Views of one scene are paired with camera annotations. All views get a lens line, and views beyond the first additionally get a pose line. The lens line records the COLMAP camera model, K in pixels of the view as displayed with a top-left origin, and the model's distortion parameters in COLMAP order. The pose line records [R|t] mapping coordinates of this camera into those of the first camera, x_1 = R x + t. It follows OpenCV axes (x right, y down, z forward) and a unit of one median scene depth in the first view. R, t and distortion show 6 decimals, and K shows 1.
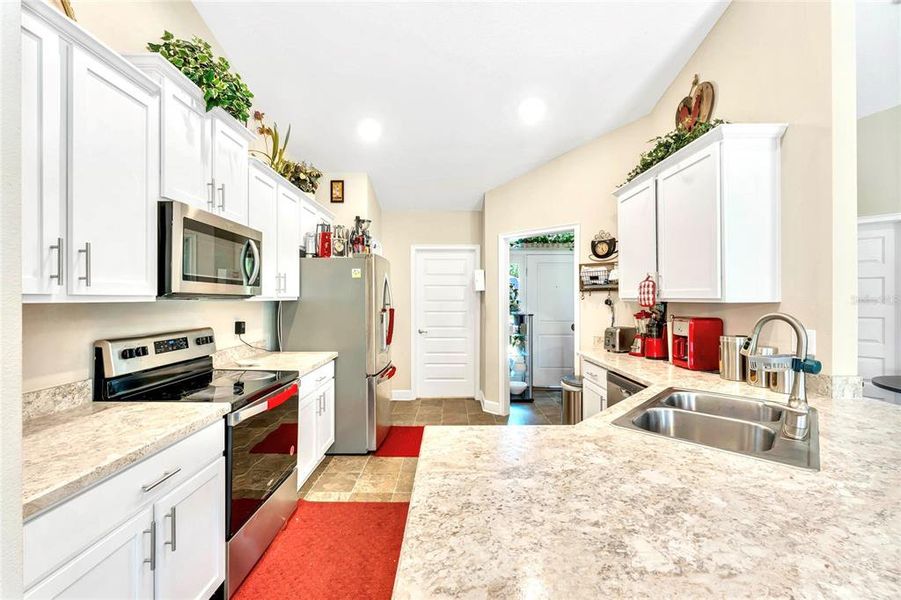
lens RADIAL K [[373.4, 0, 450.5], [0, 373.4, 300.0], [0, 0, 1]] dist [-0.012172, -0.000078]
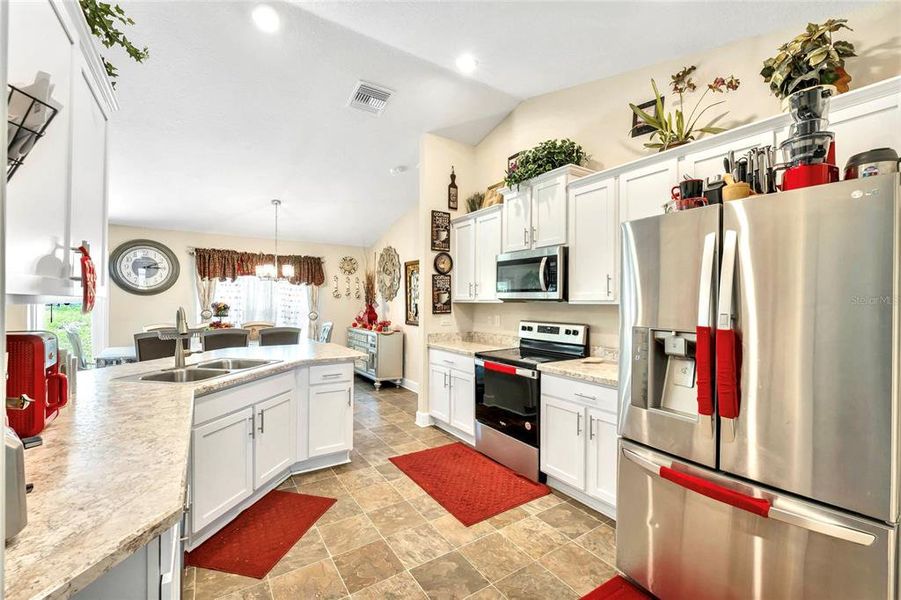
lens RADIAL K [[373.4, 0, 450.5], [0, 373.4, 300.0], [0, 0, 1]] dist [-0.012172, -0.000078]
pose [[-0.836860, 0.002422, -0.547412, 0.420653], [0.001285, 0.999996, 0.002460, -0.012206], [0.547416, 0.001355, -0.836860, 1.737361]]
